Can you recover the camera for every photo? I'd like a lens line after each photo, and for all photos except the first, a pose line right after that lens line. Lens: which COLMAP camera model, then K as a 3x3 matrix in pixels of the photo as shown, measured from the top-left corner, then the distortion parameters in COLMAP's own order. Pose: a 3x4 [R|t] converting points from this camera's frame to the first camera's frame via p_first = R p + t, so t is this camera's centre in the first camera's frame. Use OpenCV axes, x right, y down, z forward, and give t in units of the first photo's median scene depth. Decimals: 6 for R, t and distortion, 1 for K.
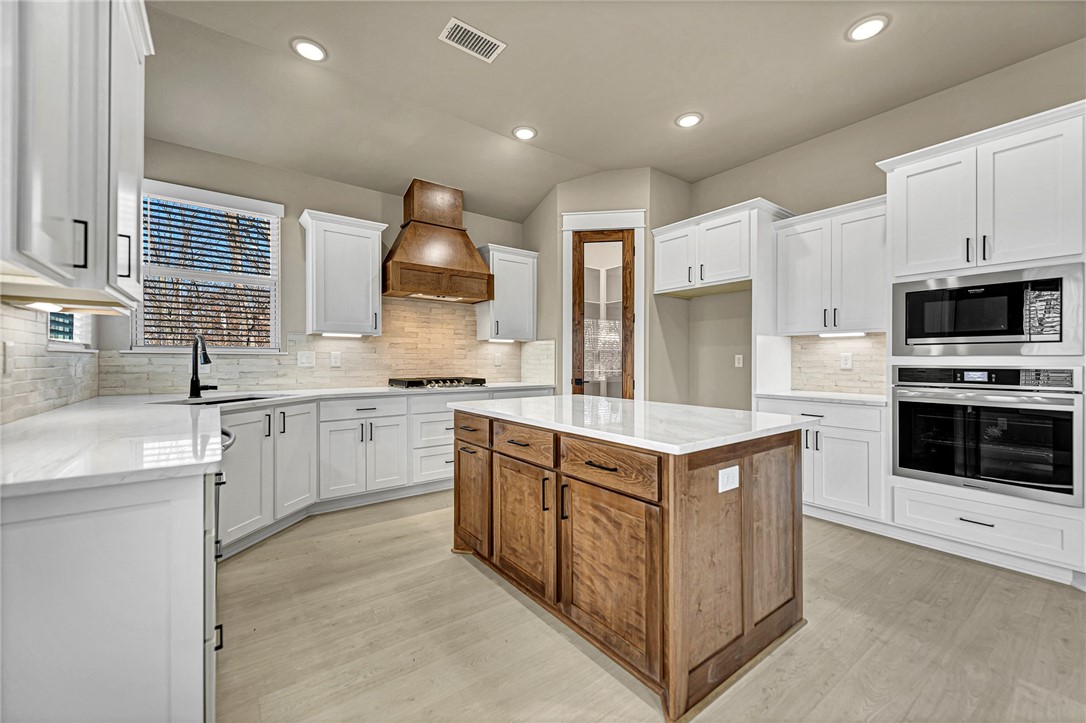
lens RADIAL K [[435.6, 0, 543.0], [0, 435.6, 358.8], [0, 0, 1]] dist [0.018814, -0.006088]
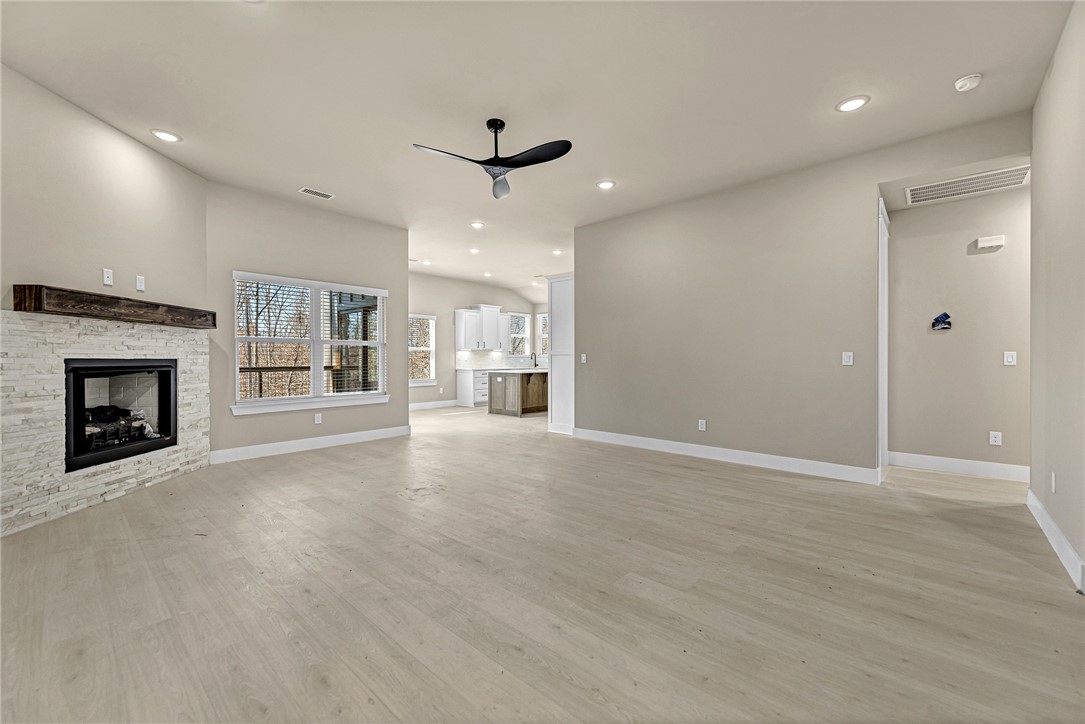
lens RADIAL K [[435.2, 0, 542.5], [0, 435.2, 359.3], [0, 0, 1]] dist [0.018814, -0.006088]
pose [[0.191878, 0.000667, -0.981419, 2.297531], [0.002320, 0.999997, 0.001134, 0.005018], [0.981416, -0.002495, 0.191875, 0.183093]]
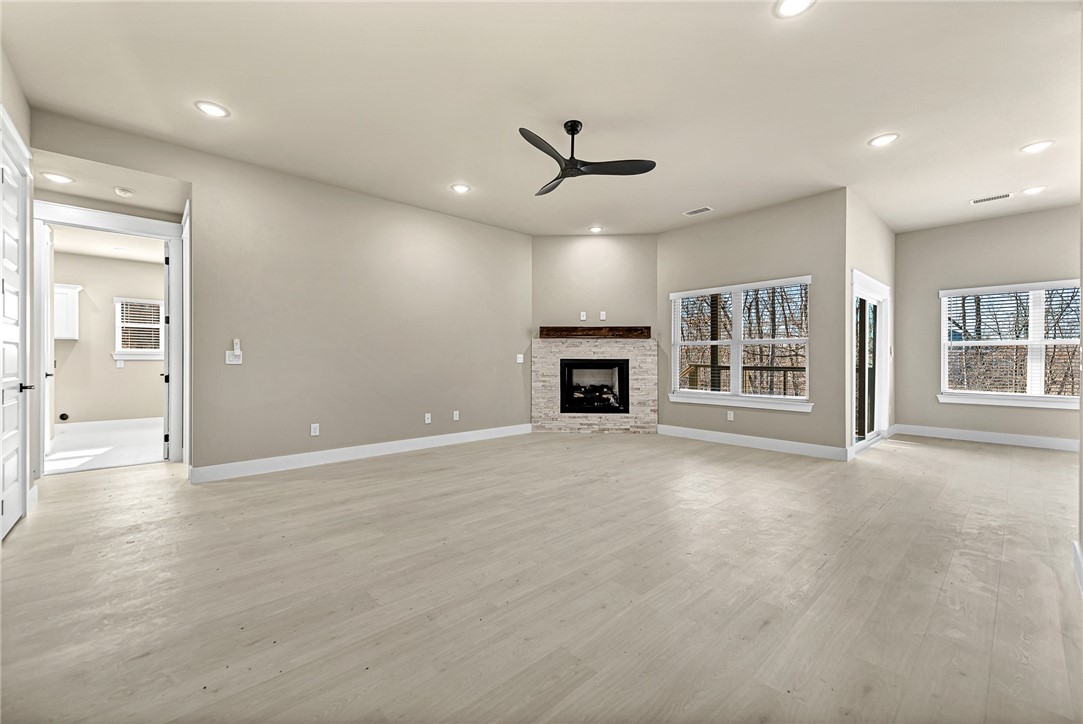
lens RADIAL K [[430.8, 0, 545.7], [0, 430.8, 360.0], [0, 0, 1]] dist [0.008909, -0.000213]
pose [[-0.996091, -0.001158, -0.088321, 1.560991], [-0.001129, 0.999999, -0.000379, 0.007850], [0.088322, -0.000277, -0.996092, 1.111233]]
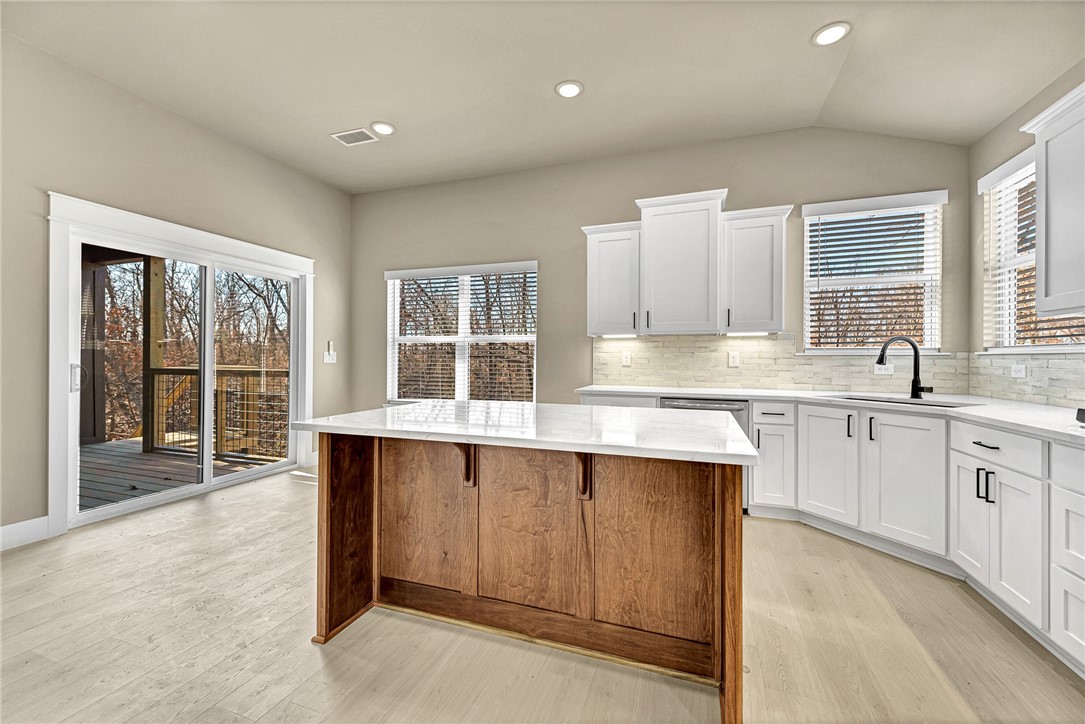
lens RADIAL K [[435.2, 0, 542.5], [0, 435.2, 359.3], [0, 0, 1]] dist [0.018814, -0.006088]
pose [[-0.837022, -0.007889, -0.547113, 0.331268], [-0.006116, 0.999968, -0.005062, 0.006143], [0.547135, -0.000891, -0.837044, 0.948398]]
